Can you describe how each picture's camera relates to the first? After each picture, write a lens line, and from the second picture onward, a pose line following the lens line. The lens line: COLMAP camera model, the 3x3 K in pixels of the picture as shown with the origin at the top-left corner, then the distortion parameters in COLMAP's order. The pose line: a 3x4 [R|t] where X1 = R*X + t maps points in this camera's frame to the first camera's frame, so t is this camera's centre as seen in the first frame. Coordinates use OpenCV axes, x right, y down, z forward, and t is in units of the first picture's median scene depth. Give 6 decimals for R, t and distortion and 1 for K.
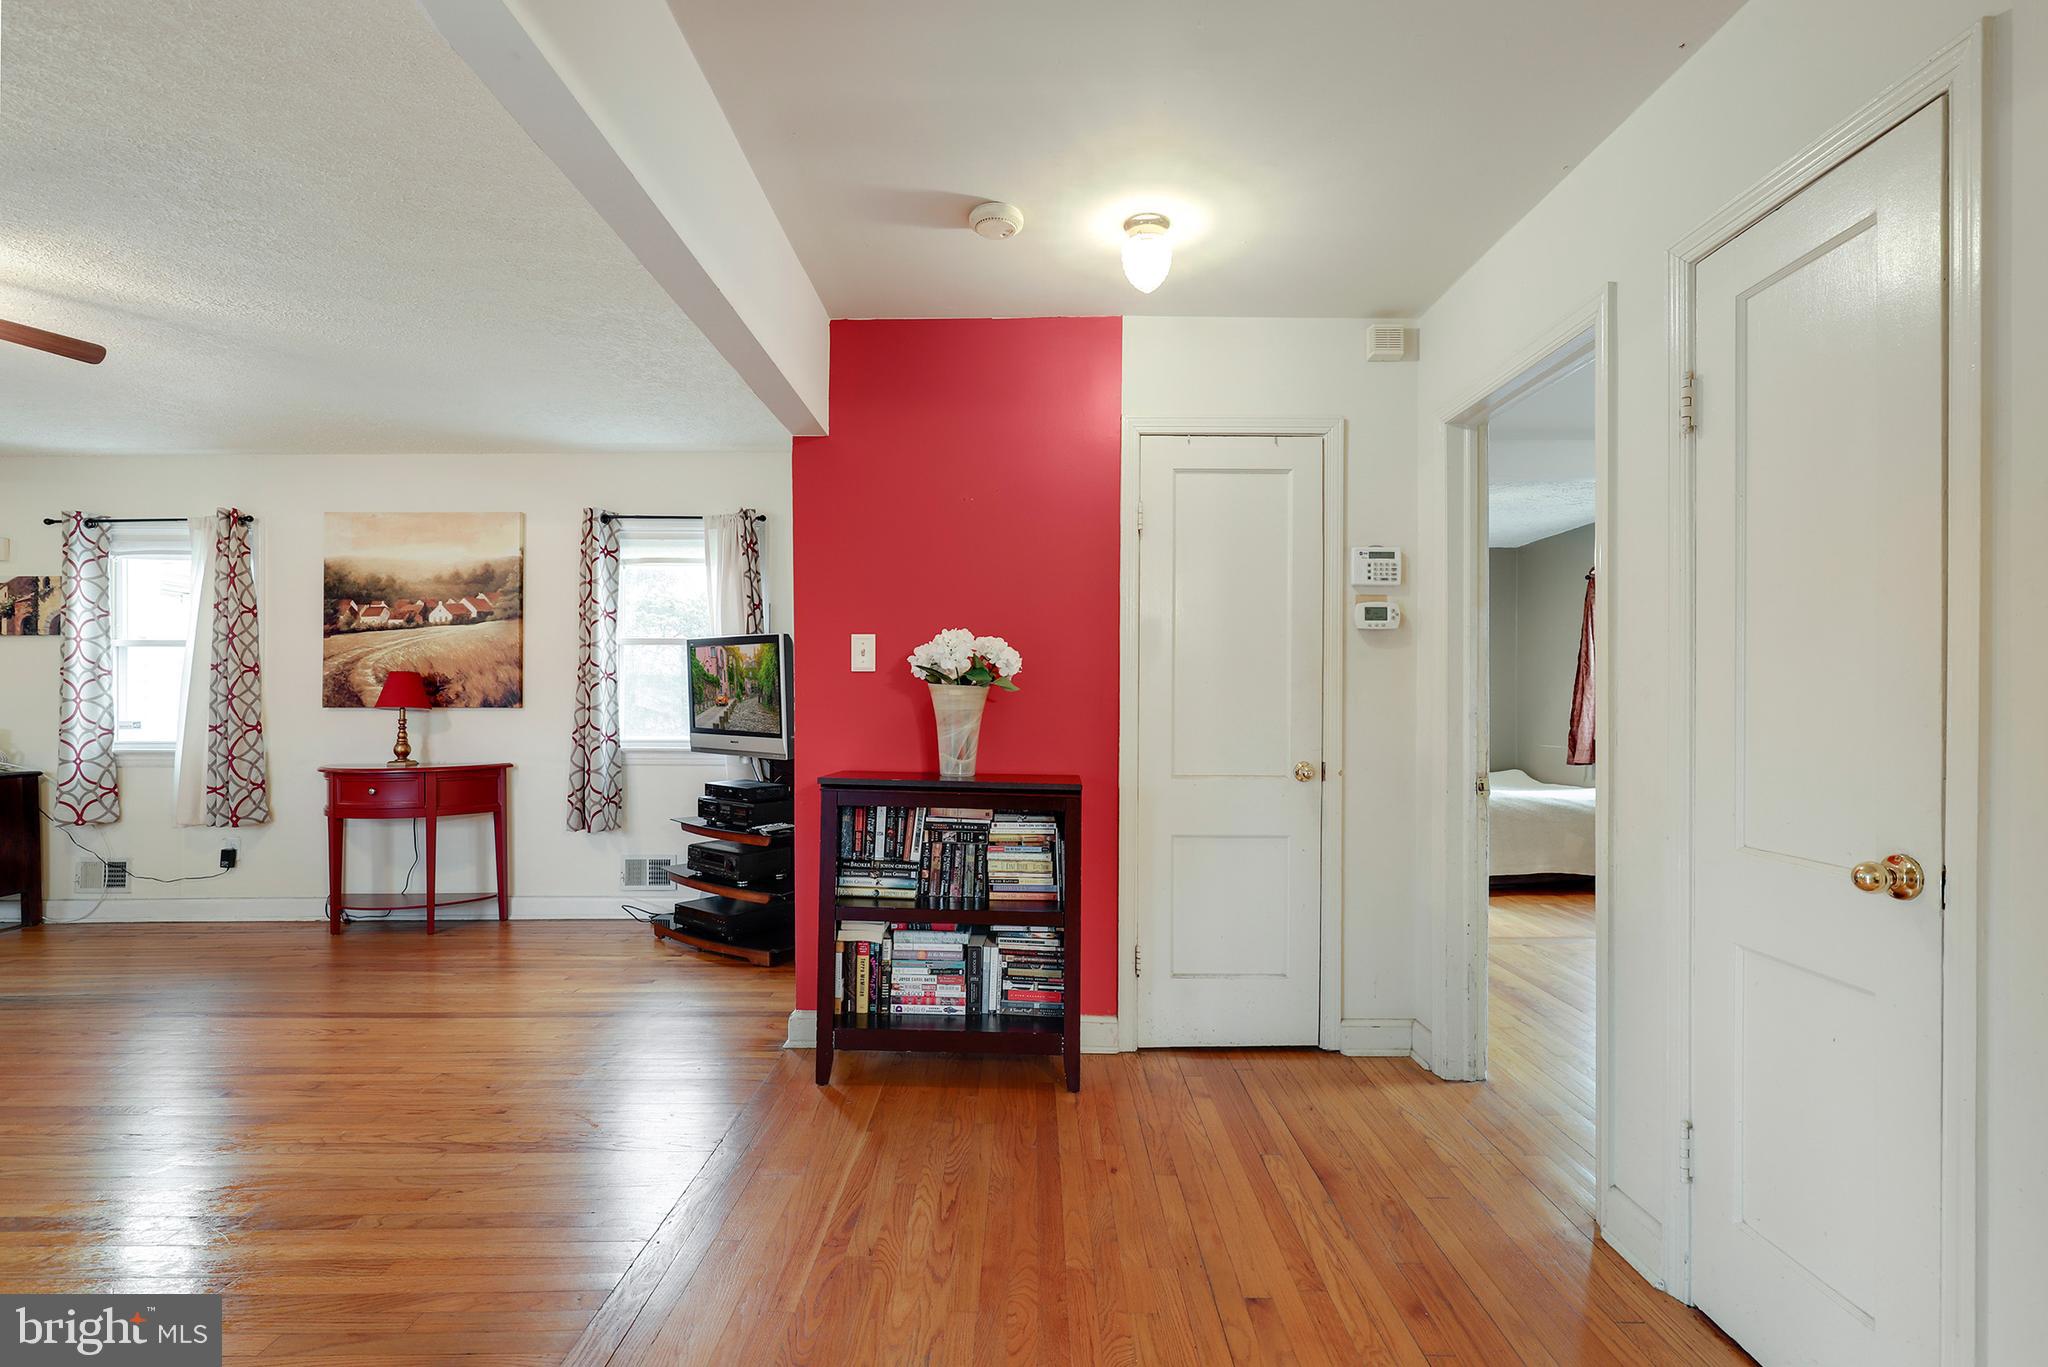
lens RADIAL K [[950.7, 0, 1026.1], [0, 950.7, 701.3], [0, 0, 1]] dist [-0.001312, -0.000302]
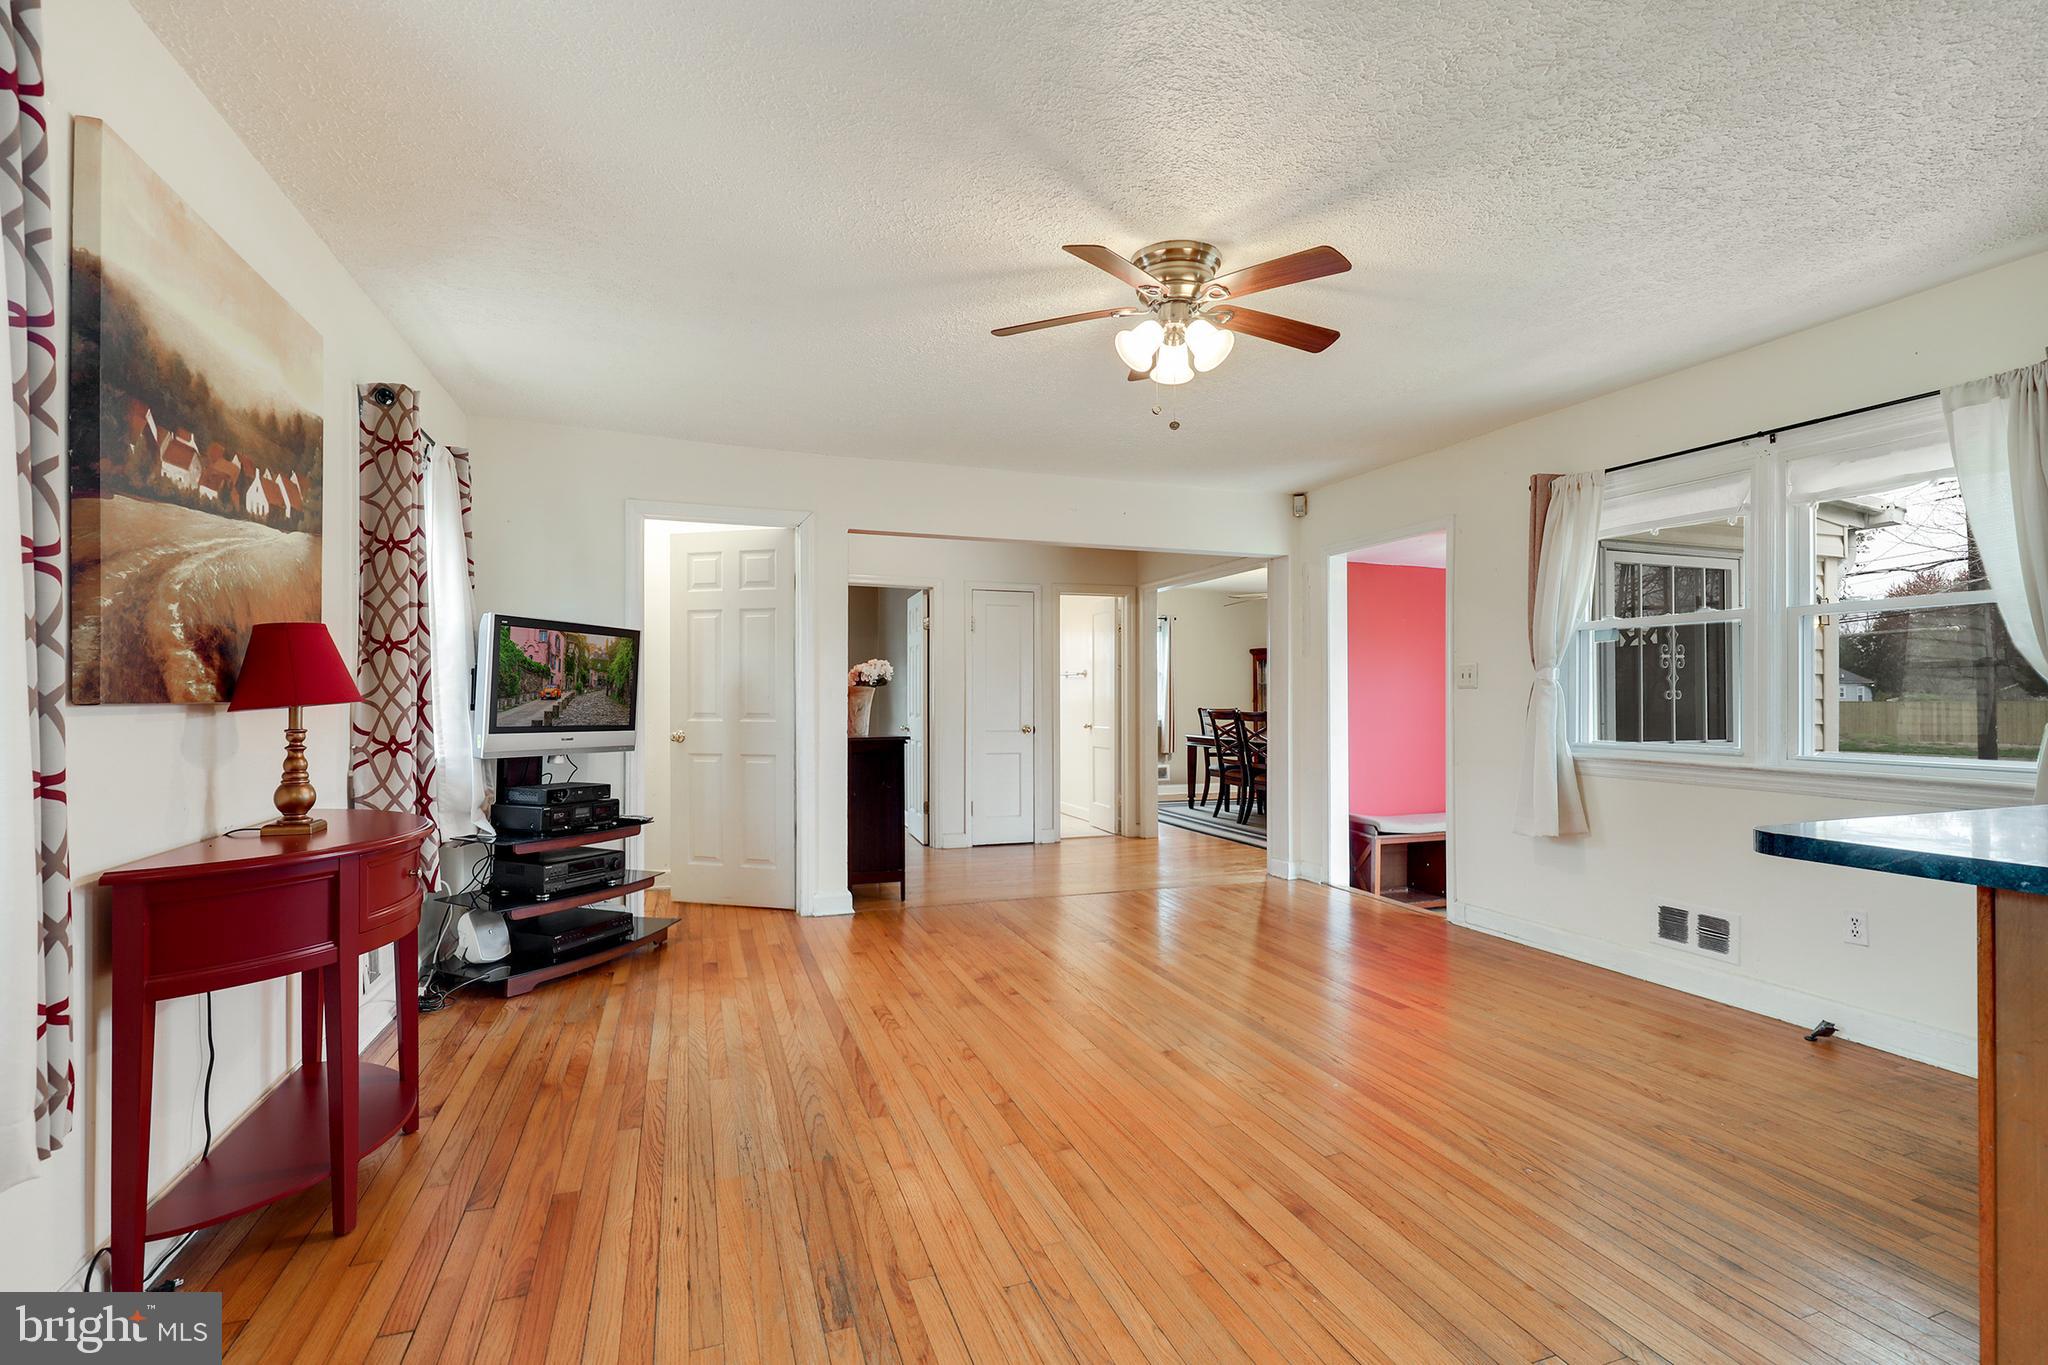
lens RADIAL K [[922.4, 0, 1029.3], [0, 922.4, 691.2], [0, 0, 1]] dist [0.000767, -0.000422]
pose [[-0.340093, 0.008433, 0.940354, -1.156684], [-0.002204, 0.999950, -0.009764, 0.004322], [-0.940389, -0.005393, -0.340057, 0.804538]]
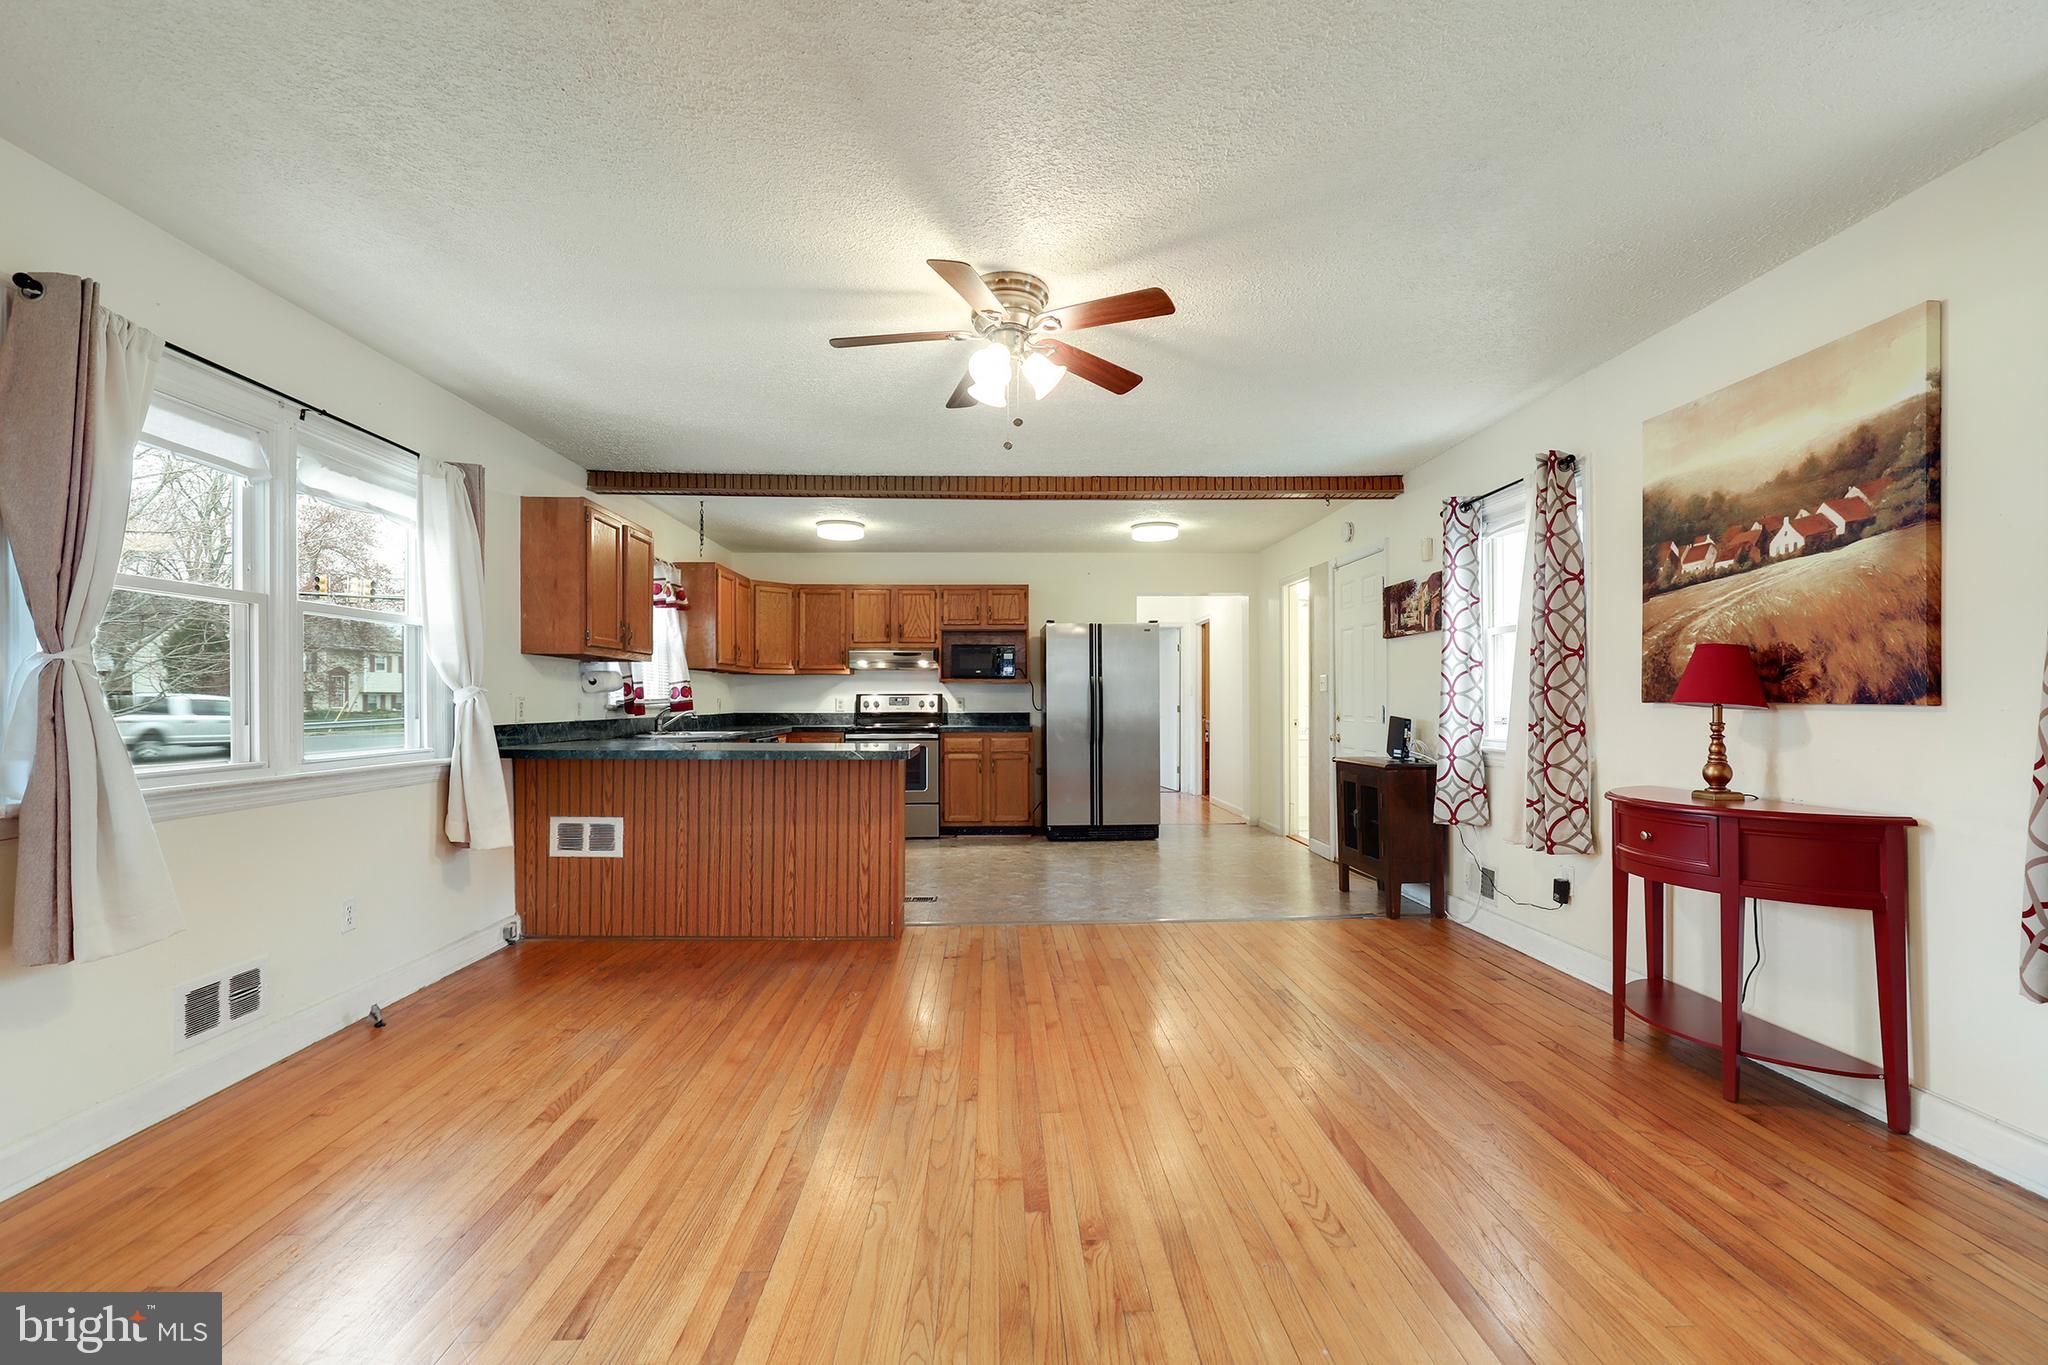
lens RADIAL K [[922.4, 0, 1029.3], [0, 922.4, 691.2], [0, 0, 1]] dist [0.000767, -0.000422]
pose [[0.037428, -0.006954, -0.999275, -0.081856], [0.001364, 0.999975, -0.006907, 0.002268], [0.999298, -0.001105, 0.037437, 0.526939]]
